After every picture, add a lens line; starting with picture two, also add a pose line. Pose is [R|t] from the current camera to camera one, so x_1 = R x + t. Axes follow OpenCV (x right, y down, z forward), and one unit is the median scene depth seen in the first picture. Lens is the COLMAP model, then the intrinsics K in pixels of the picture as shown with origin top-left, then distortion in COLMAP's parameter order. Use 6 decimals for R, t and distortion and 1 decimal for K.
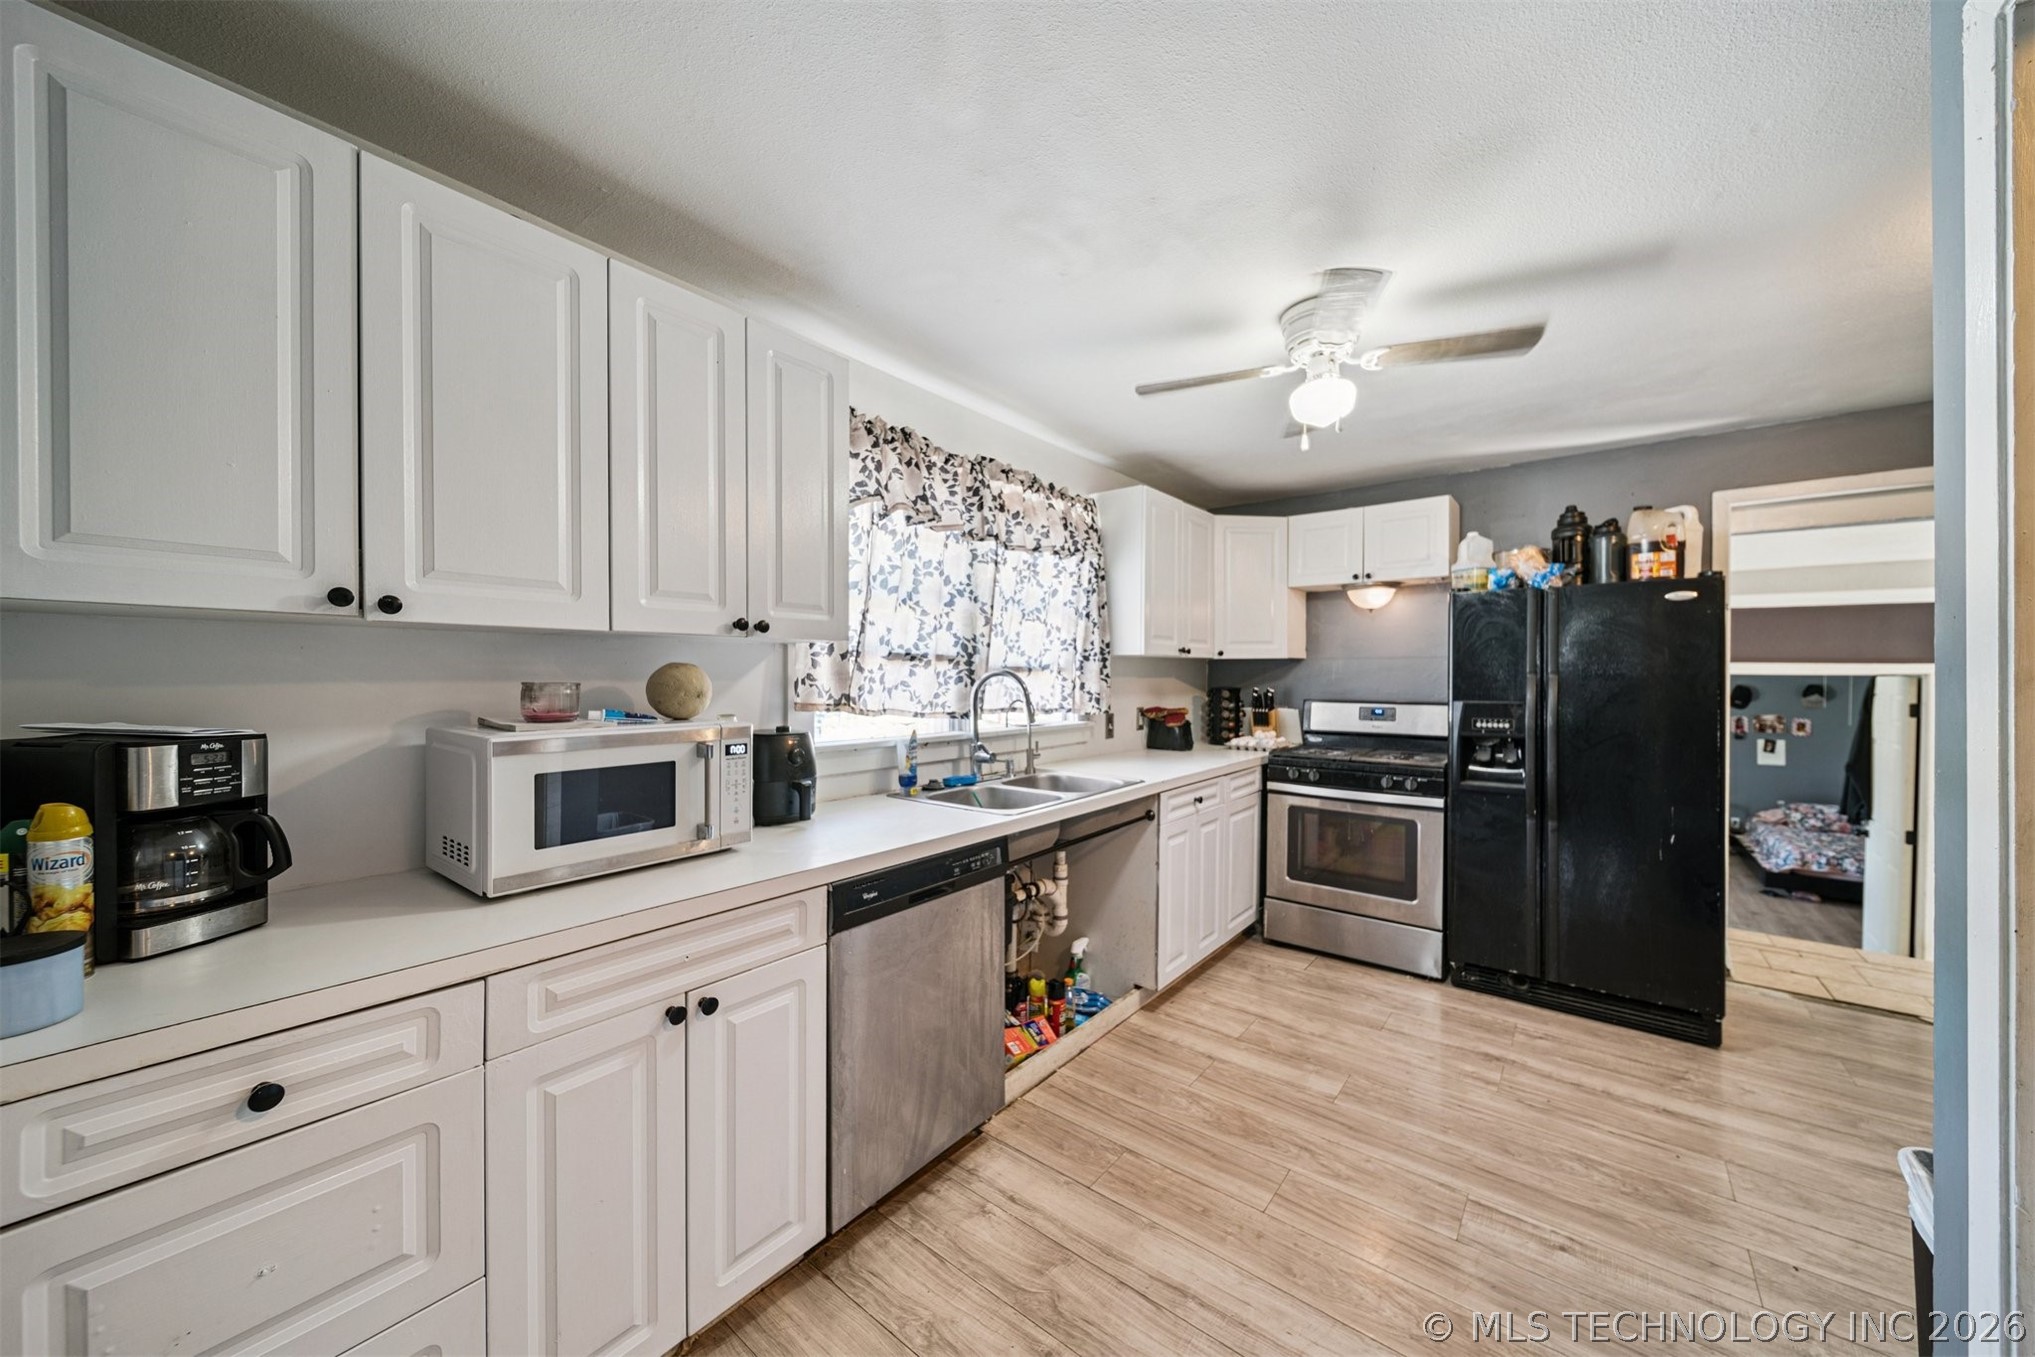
lens RADIAL K [[722.7, 0, 1022.5], [0, 722.7, 682.6], [0, 0, 1]] dist [-0.001106, -0.000144]
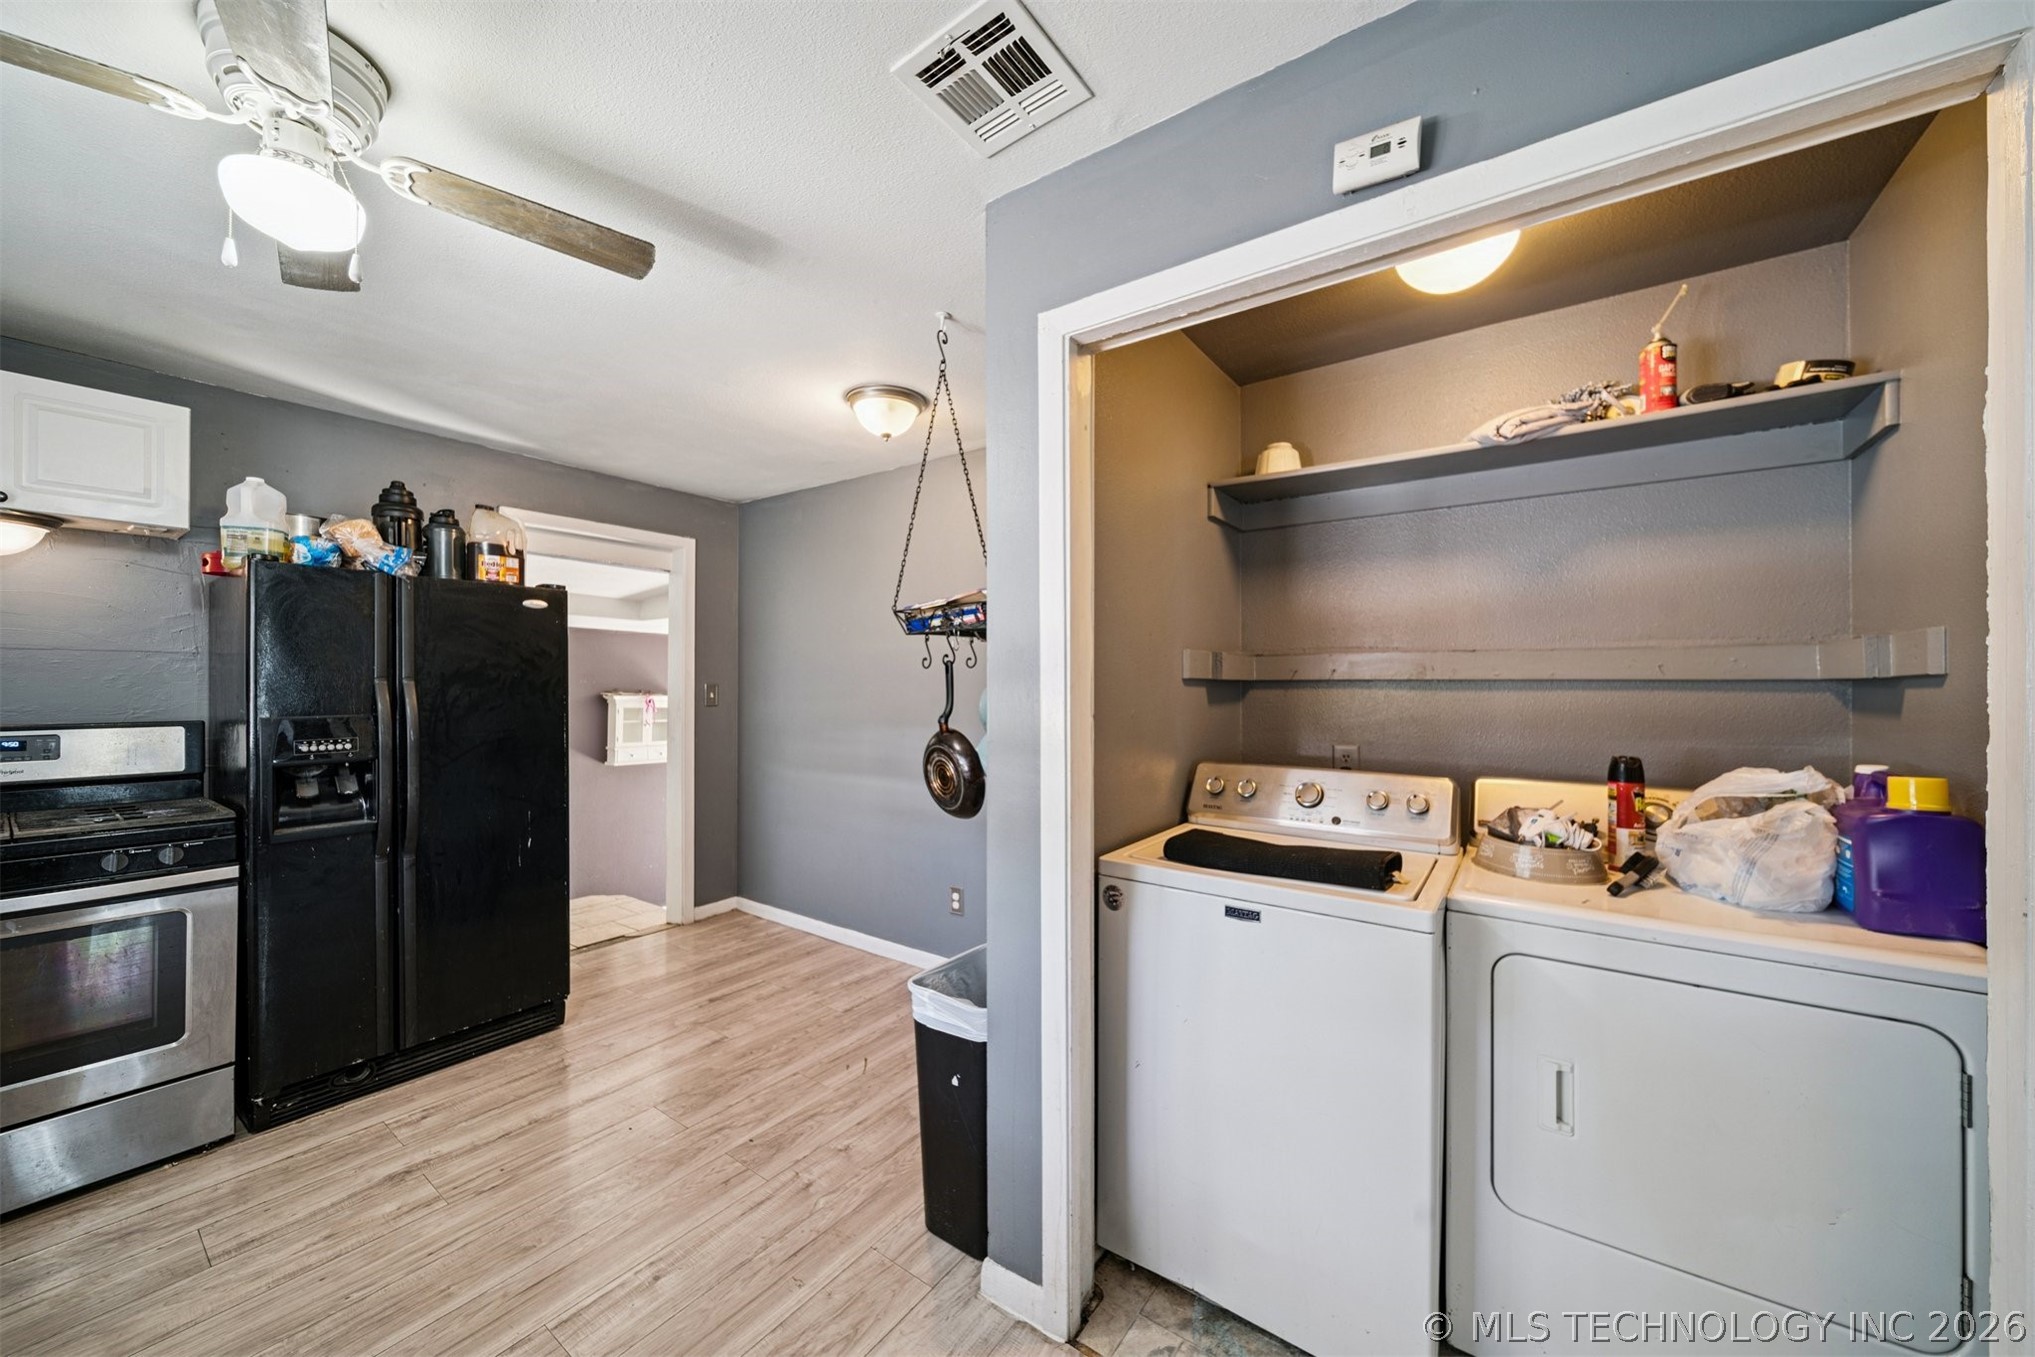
lens RADIAL K [[722.7, 0, 1022.5], [0, 722.7, 682.6], [0, 0, 1]] dist [-0.001106, -0.000144]
pose [[-0.065553, 0.000159, 0.997849, -0.148176], [0.004911, 0.999988, 0.000163, -0.004853], [-0.997837, 0.004911, -0.065553, 0.345601]]
